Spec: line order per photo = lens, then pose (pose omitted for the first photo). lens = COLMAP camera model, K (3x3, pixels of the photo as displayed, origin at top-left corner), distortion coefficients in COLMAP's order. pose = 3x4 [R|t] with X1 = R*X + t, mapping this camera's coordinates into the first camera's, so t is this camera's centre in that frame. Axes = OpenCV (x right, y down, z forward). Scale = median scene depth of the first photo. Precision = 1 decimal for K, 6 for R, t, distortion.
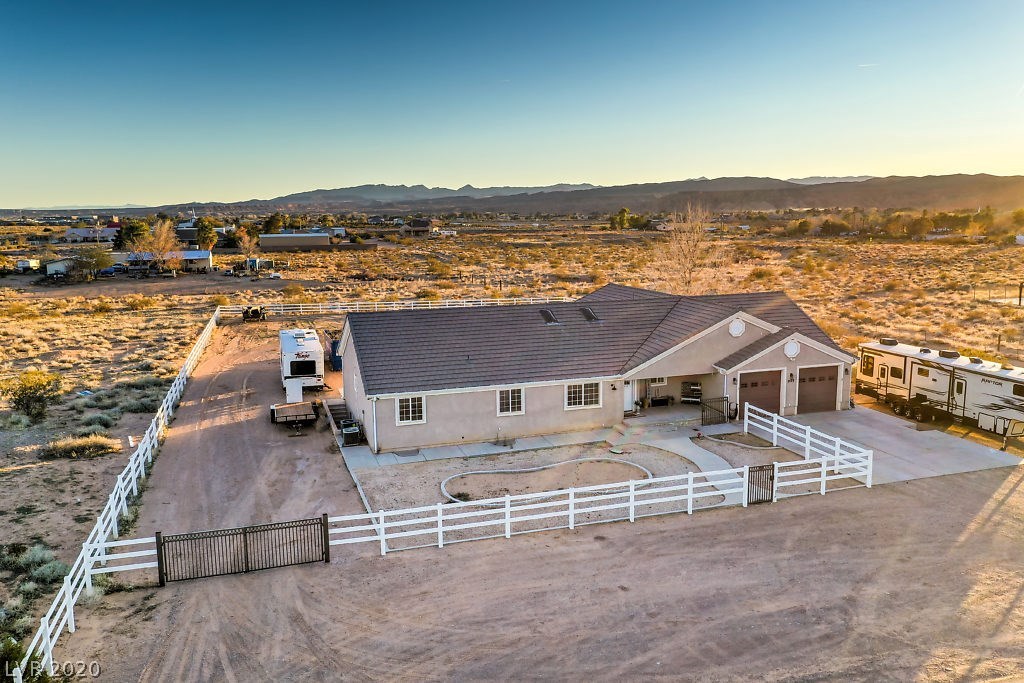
lens RADIAL K [[820.7, 0, 512.0], [0, 820.7, 341.5], [0, 0, 1]] dist [0.001372, -0.011610]
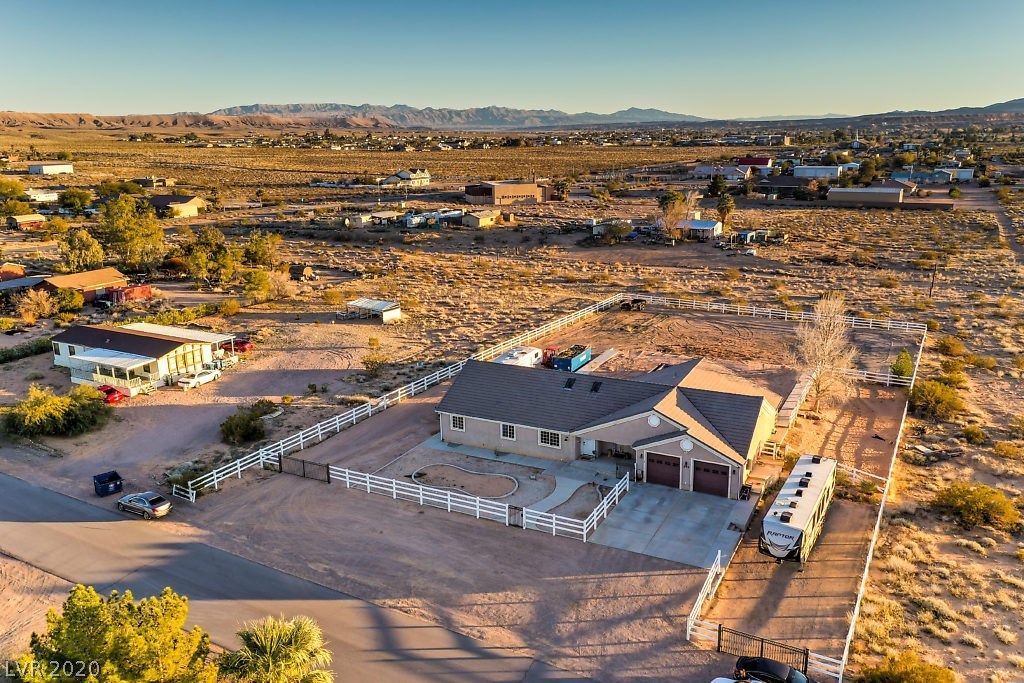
lens RADIAL K [[820.7, 0, 512.0], [0, 820.7, 341.5], [0, 0, 1]] dist [0.001372, -0.011610]
pose [[0.703971, 0.180914, -0.686800, 1.128229], [-0.107513, 0.983014, 0.148741, -0.362430], [0.702044, -0.030869, 0.711464, -0.211419]]
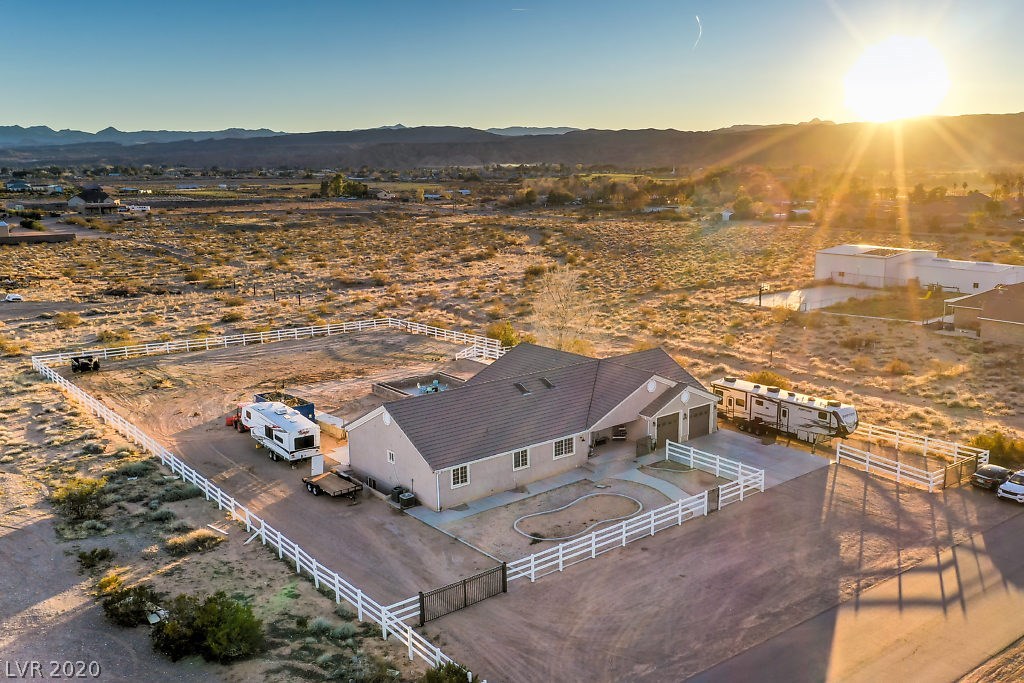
lens RADIAL K [[898.0, 0, 573.5], [0, 898.0, 369.3], [0, 0, 1]] dist [0.006491, -0.001795]
pose [[0.917536, -0.081572, 0.389195, -0.483953], [0.054886, 0.995345, 0.079220, -0.187752], [-0.393846, -0.051326, 0.917743, -0.402181]]
